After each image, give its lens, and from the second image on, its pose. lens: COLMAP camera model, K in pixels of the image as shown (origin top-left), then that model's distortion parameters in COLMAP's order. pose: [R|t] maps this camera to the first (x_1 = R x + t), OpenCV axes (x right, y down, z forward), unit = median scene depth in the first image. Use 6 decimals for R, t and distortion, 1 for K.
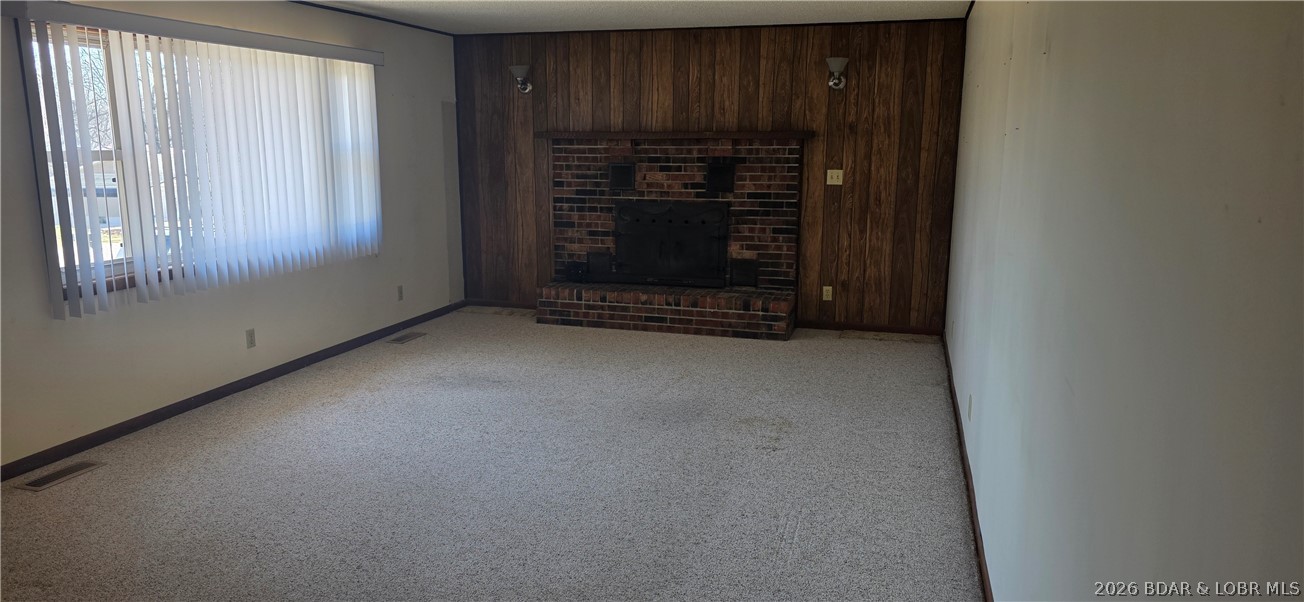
lens RADIAL K [[864.7, 0, 637.1], [0, 864.7, 280.2], [0, 0, 1]] dist [0.089196, -0.090925]
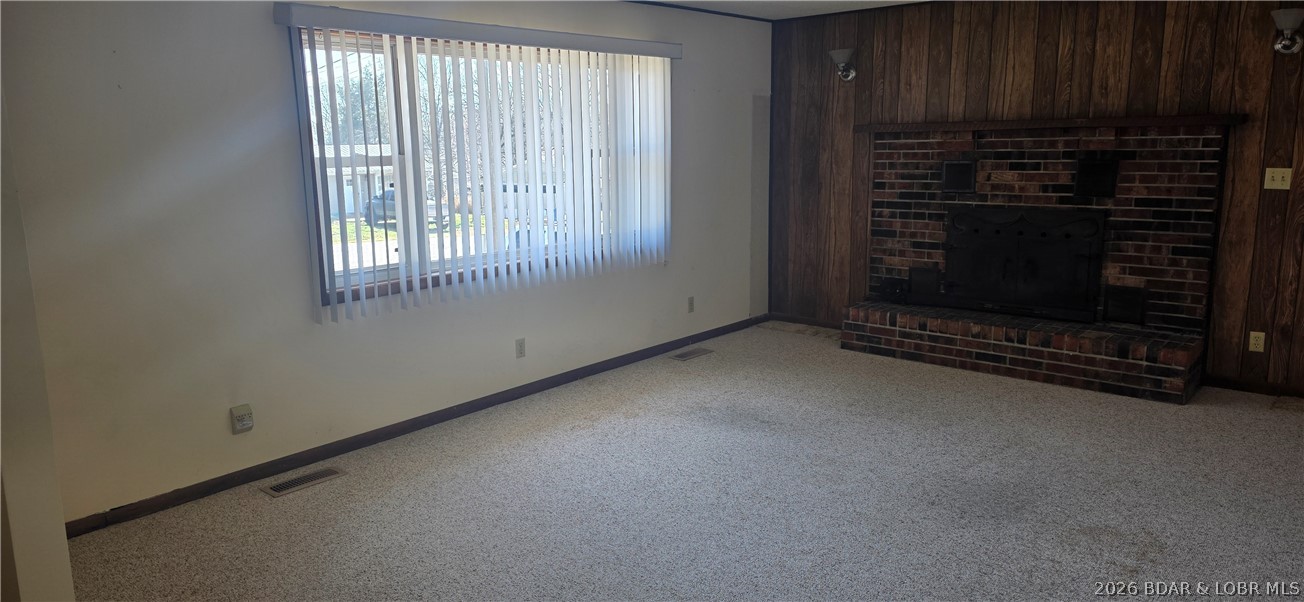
lens RADIAL K [[864.7, 0, 637.1], [0, 864.7, 280.2], [0, 0, 1]] dist [0.089196, -0.090925]
pose [[0.913025, 0.049711, -0.404864, 0.046421], [-0.047538, 0.998750, 0.015426, -0.022157], [0.405125, 0.005162, 0.914247, 0.133116]]
